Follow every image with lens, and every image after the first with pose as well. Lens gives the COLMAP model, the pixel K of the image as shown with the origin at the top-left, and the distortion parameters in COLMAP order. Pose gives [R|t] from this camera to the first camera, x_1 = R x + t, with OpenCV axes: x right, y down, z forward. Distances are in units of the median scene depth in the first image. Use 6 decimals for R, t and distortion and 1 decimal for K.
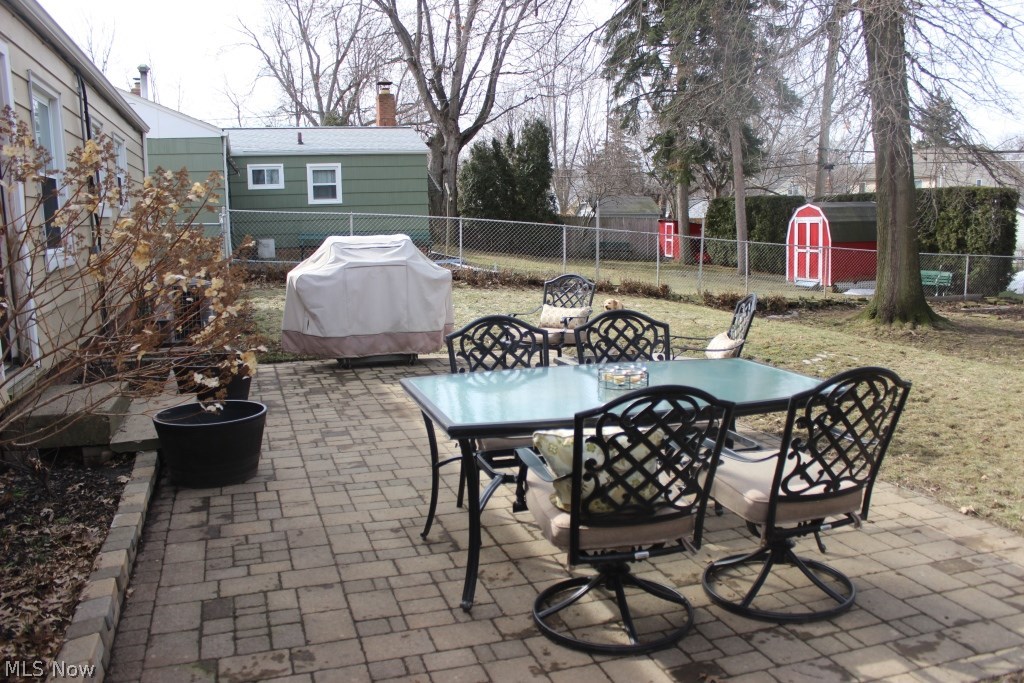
lens RADIAL K [[868.1, 0, 512.0], [0, 868.1, 339.8], [0, 0, 1]] dist [-0.149164, 0.122611]
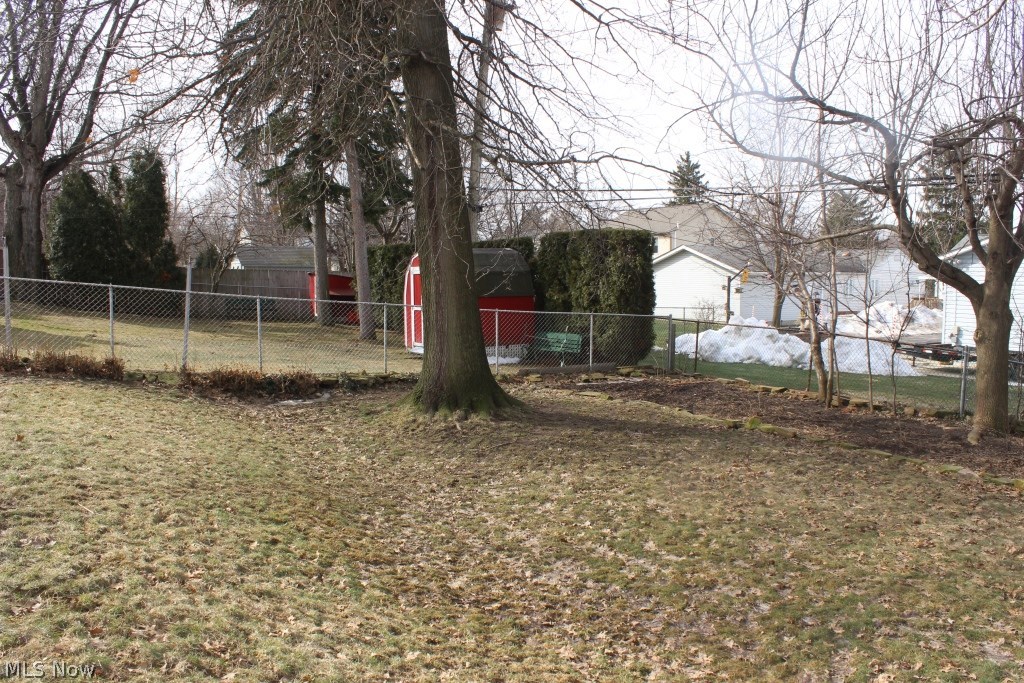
lens RADIAL K [[868.1, 0, 508.6], [0, 868.1, 343.8], [0, 0, 1]] dist [-0.149164, 0.122611]
pose [[0.973033, -0.002763, 0.230650, 0.272486], [0.016979, 0.998074, -0.059671, -0.025383], [-0.230041, 0.061978, 0.971205, 0.226496]]
